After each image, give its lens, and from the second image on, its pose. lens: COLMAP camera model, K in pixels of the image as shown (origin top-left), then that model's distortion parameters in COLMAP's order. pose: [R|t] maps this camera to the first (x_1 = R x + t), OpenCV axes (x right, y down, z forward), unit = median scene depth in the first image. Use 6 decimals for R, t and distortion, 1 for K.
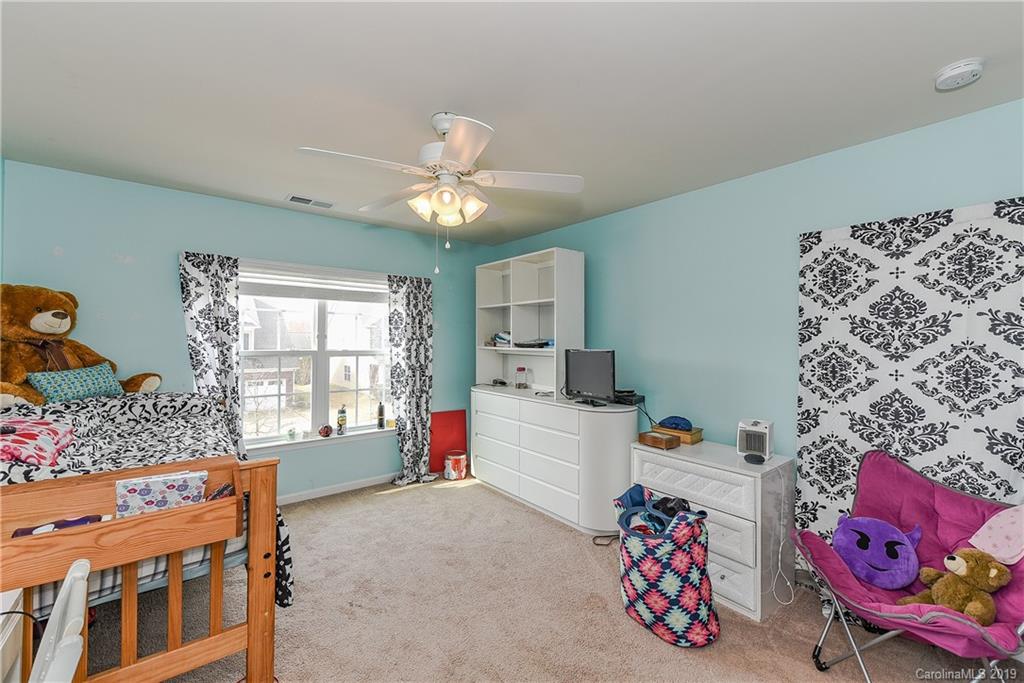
lens RADIAL K [[415.9, 0, 514.6], [0, 415.9, 339.2], [0, 0, 1]] dist [-0.001143, -0.001041]
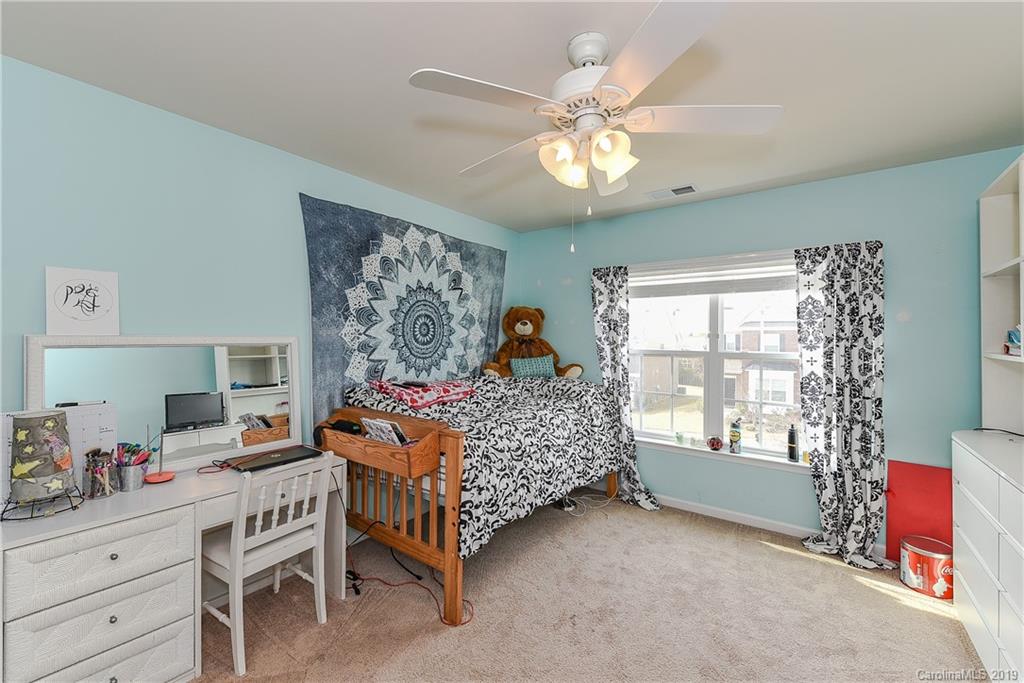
lens RADIAL K [[415.9, 0, 513.7], [0, 415.9, 338.6], [0, 0, 1]] dist [-0.001143, -0.001041]
pose [[0.255143, -0.003872, -0.966896, 0.267293], [-0.004413, 0.999977, -0.005169, 0.005414], [0.966893, 0.005586, 0.255120, 0.341951]]
